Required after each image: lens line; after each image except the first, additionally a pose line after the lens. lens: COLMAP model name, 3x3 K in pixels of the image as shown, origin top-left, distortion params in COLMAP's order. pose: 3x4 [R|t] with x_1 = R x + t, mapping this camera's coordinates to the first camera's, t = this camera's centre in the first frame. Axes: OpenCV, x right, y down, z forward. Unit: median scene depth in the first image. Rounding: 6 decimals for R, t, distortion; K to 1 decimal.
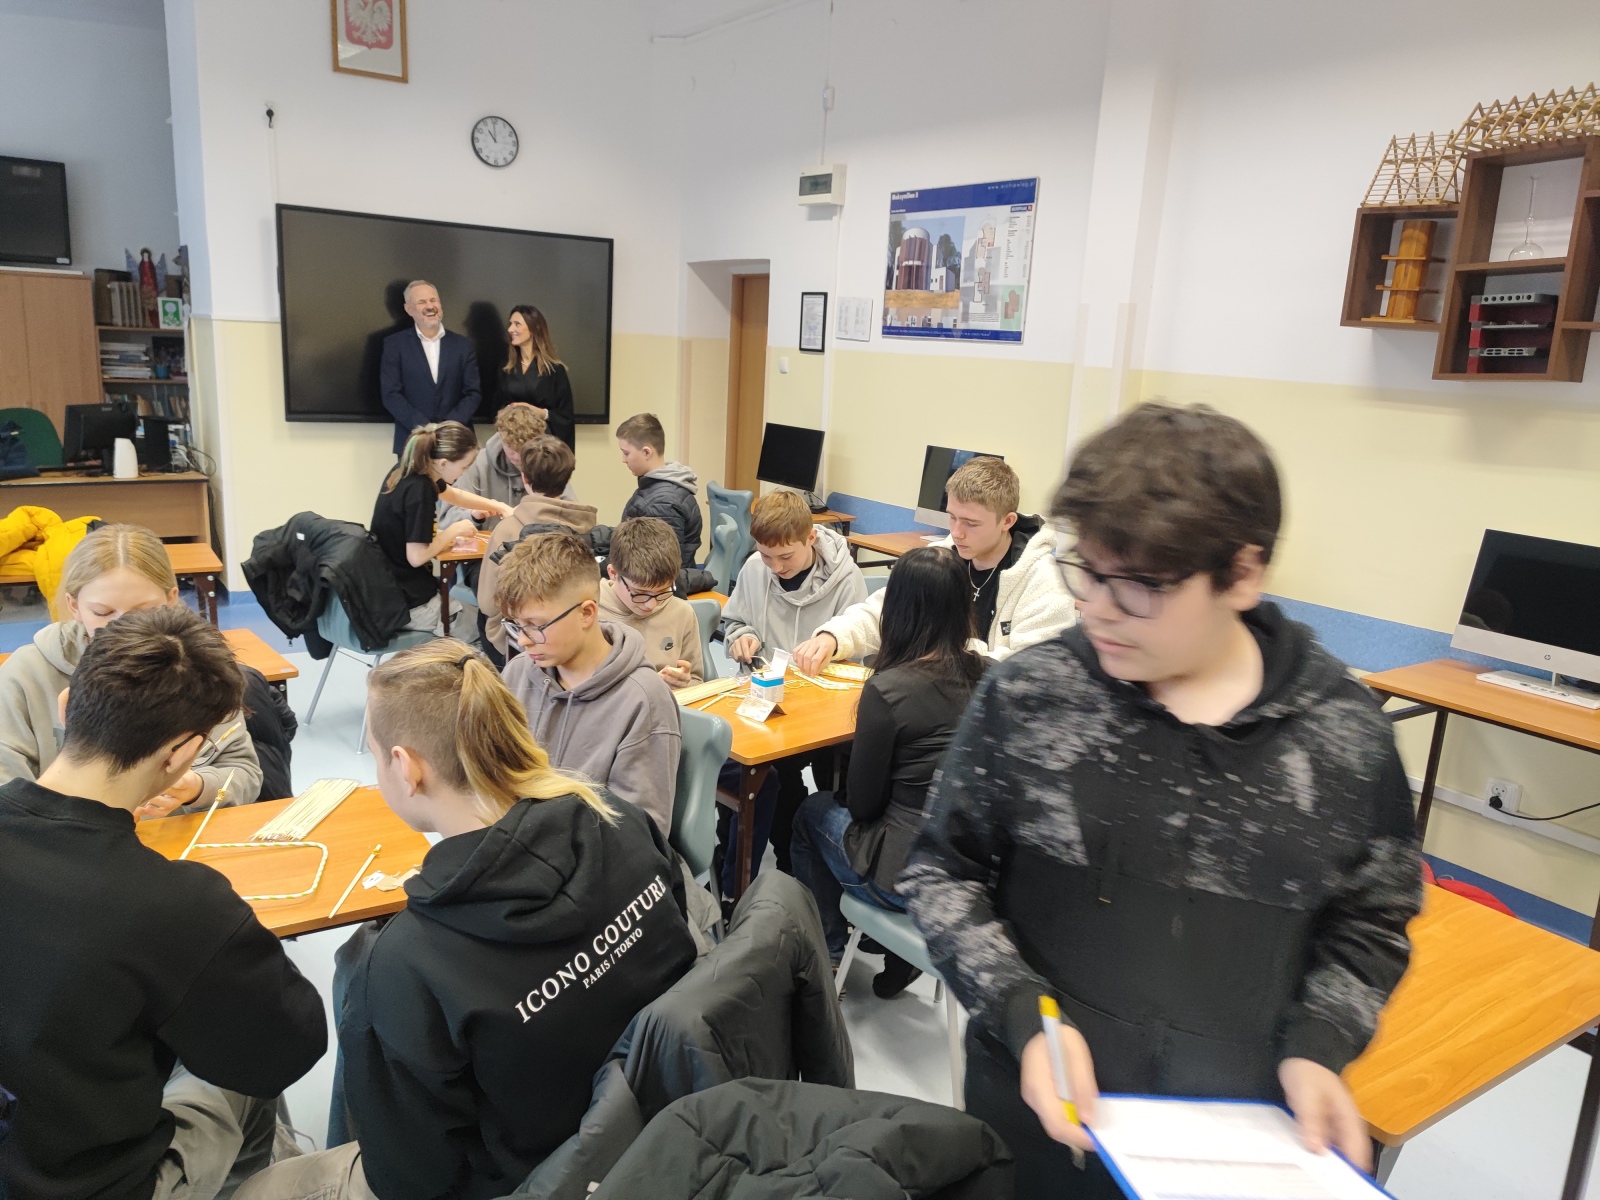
lens RADIAL K [[1214.6, 0, 800.0], [0, 1214.6, 600.0], [0, 0, 1]] dist [0.048349, -0.009568]
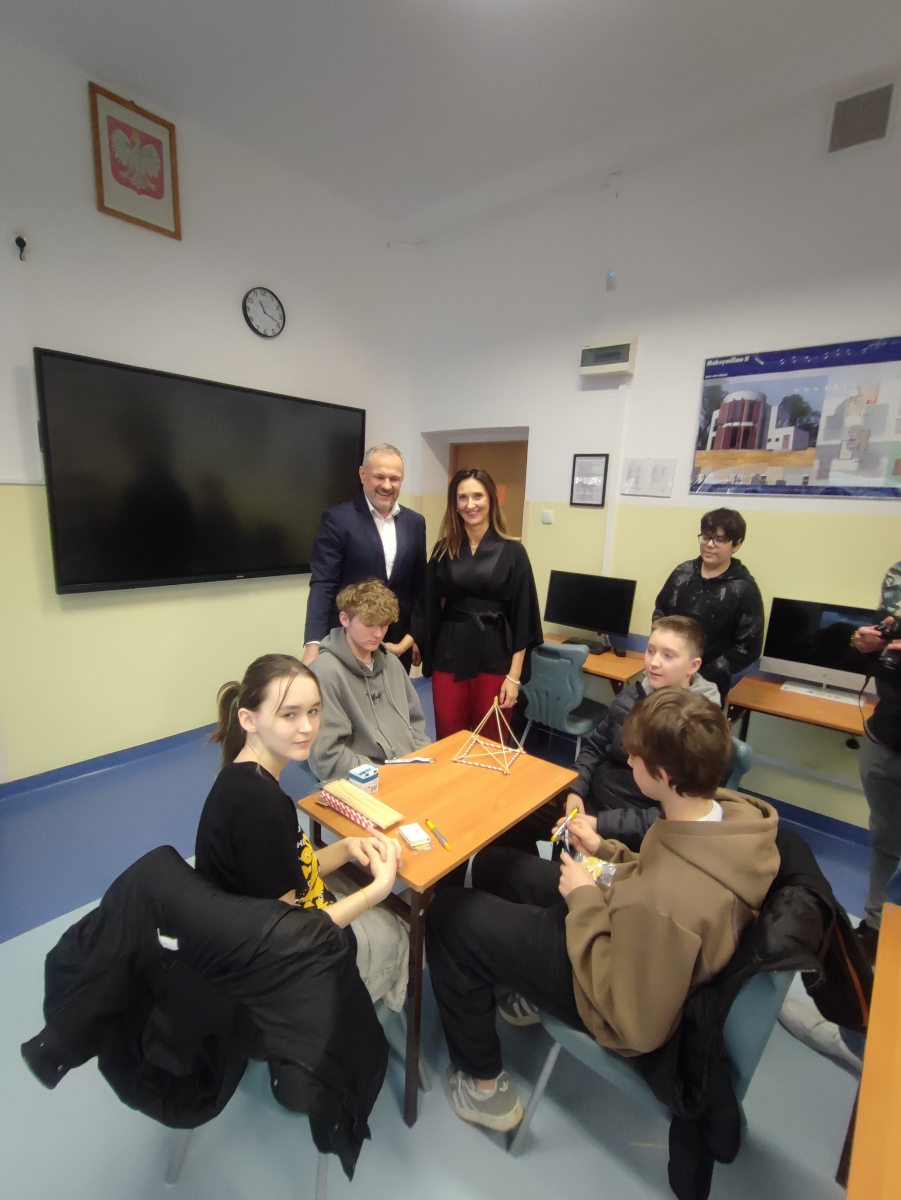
lens RADIAL K [[556.6, 0, 450.5], [0, 556.6, 600.0], [0, 0, 1]] dist [0.008964, 0.000543]
pose [[0.963916, -0.058623, 0.259670, -0.248654], [0.062684, 0.998006, -0.007379, -0.120880], [-0.258720, 0.023390, 0.965669, 0.532178]]
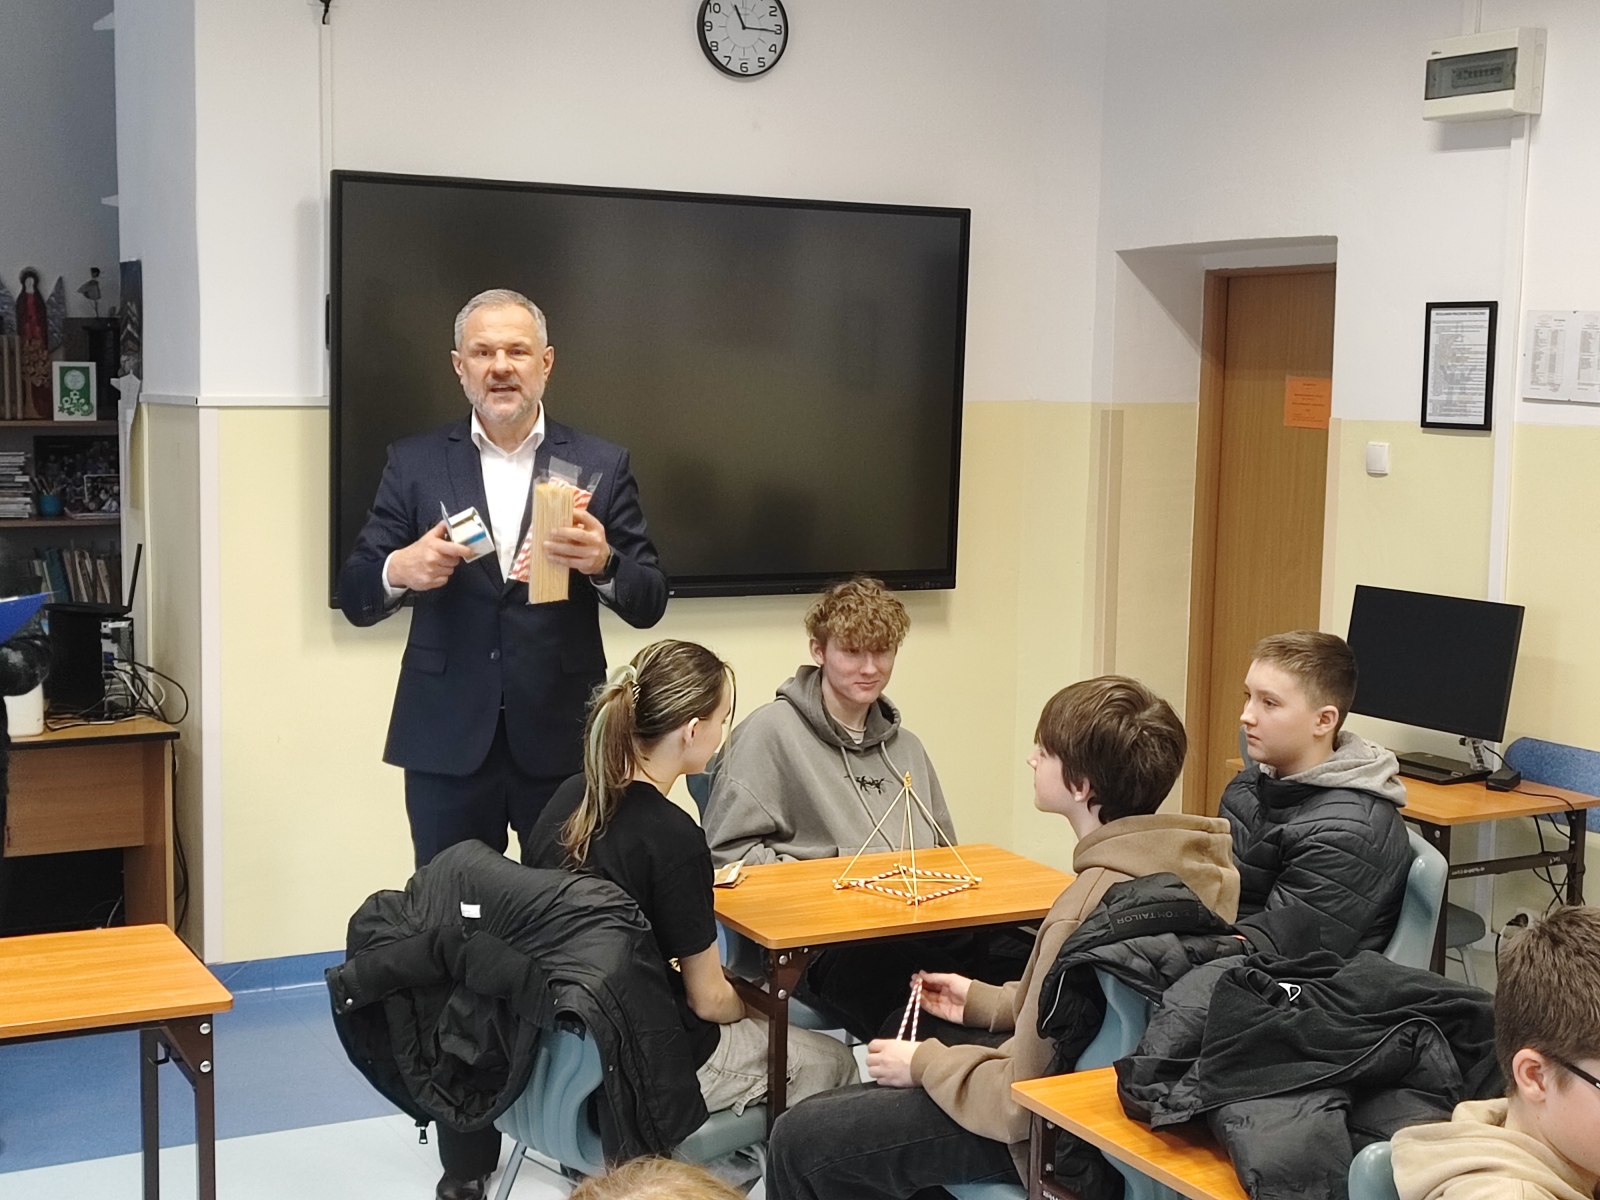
lens RADIAL K [[2238.8, 0, 800.0], [0, 2238.8, 600.0], [0, 0, 1]] dist [0.066908, -0.035864]
pose [[0.994552, -0.021785, -0.101936, -0.148246], [0.010154, 0.993514, -0.113252, -0.047467], [0.103742, 0.111600, 0.988323, 0.148521]]
